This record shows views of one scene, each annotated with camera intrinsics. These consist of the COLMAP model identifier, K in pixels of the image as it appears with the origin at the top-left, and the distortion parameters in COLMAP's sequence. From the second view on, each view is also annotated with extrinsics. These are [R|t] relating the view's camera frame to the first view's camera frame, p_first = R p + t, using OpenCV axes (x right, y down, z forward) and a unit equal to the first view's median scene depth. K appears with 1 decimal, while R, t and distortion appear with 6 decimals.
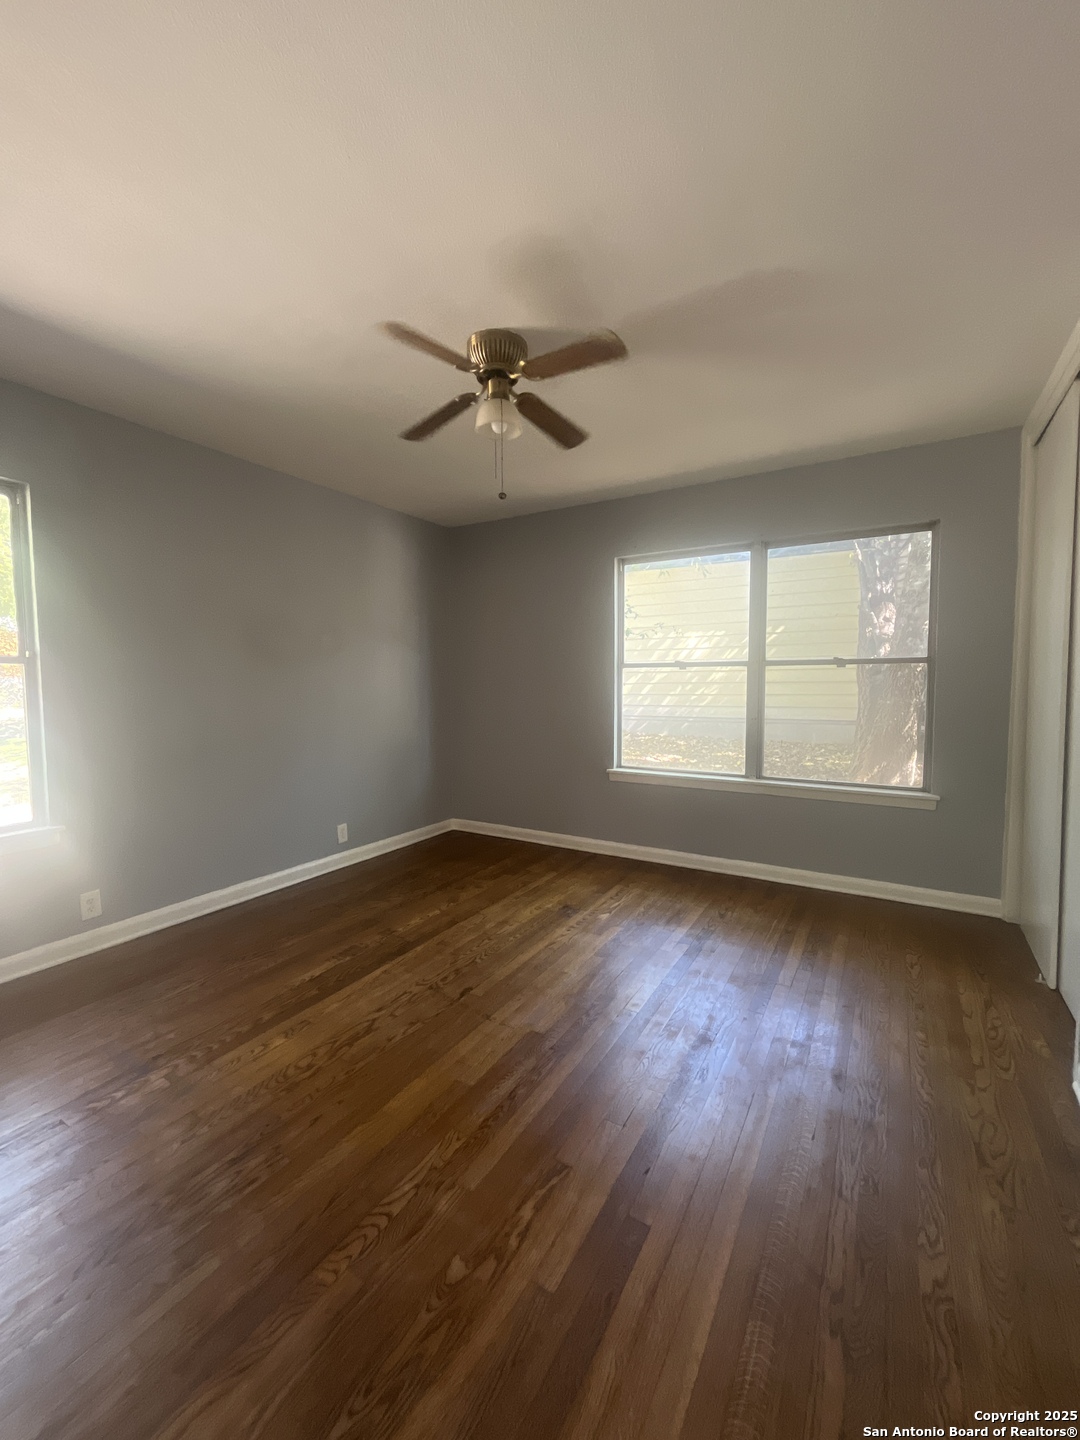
lens RADIAL K [[546.5, 0, 546.2], [0, 546.5, 720.5], [0, 0, 1]] dist [-0.000292, 0.000004]
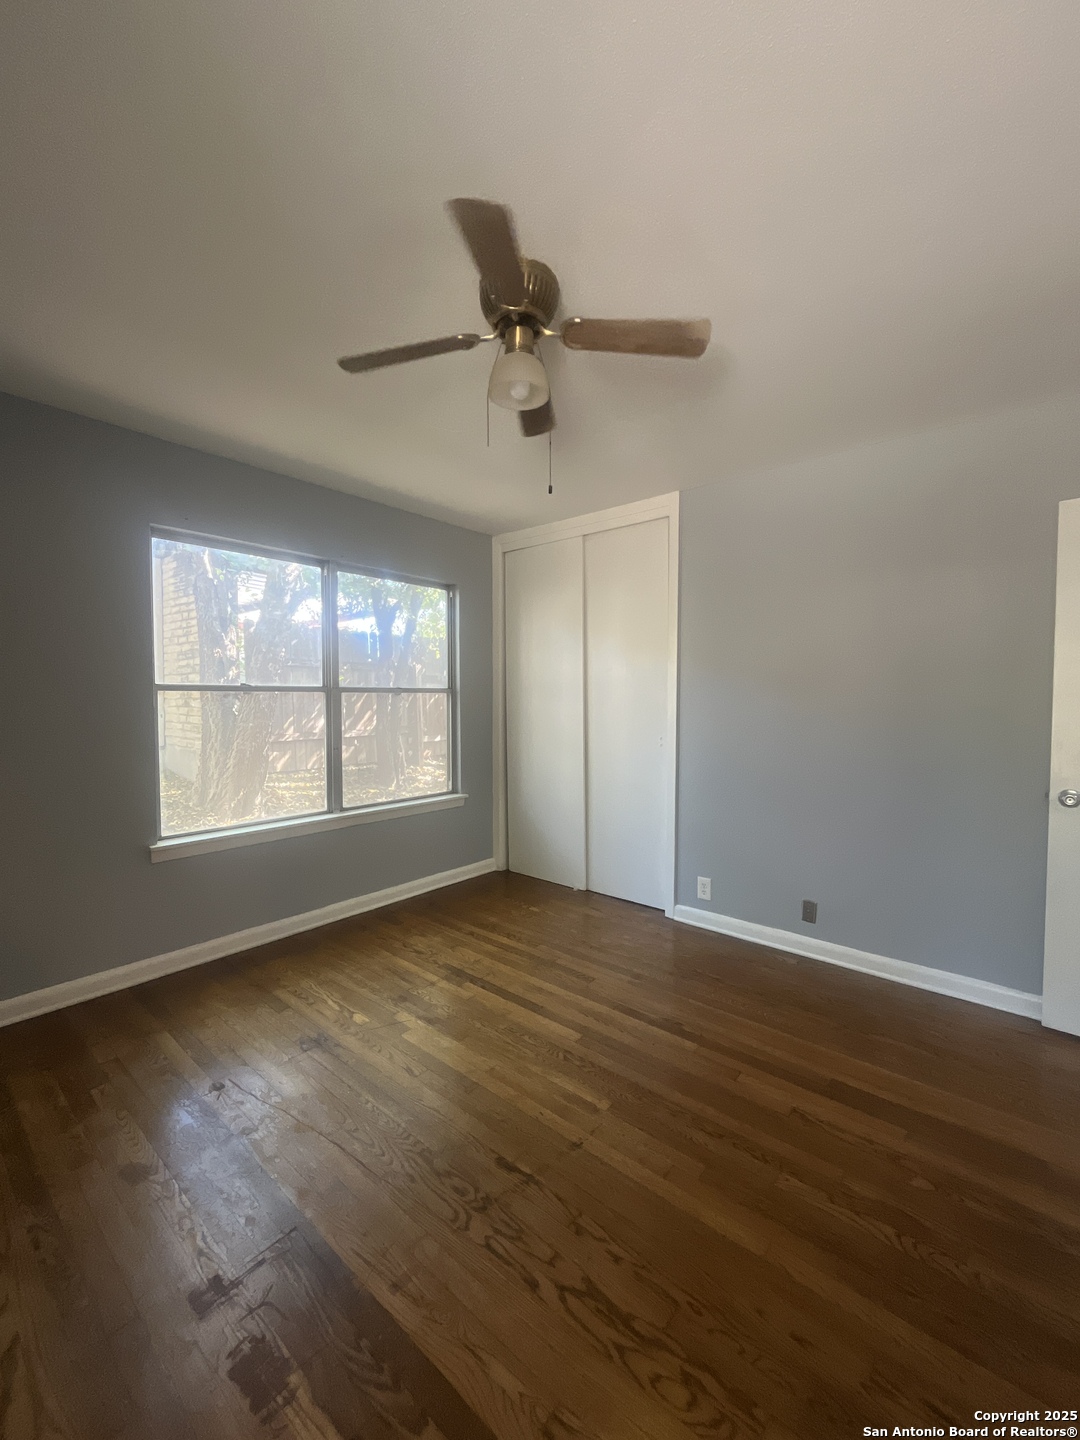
lens RADIAL K [[563.4, 0, 525.6], [0, 563.4, 723.6], [0, 0, 1]] dist [-0.002180, -0.000400]
pose [[0.228681, -0.040935, 0.972640, -0.555859], [0.069194, 0.997272, 0.025703, -0.055260], [-0.971039, 0.061423, 0.230890, 0.530262]]
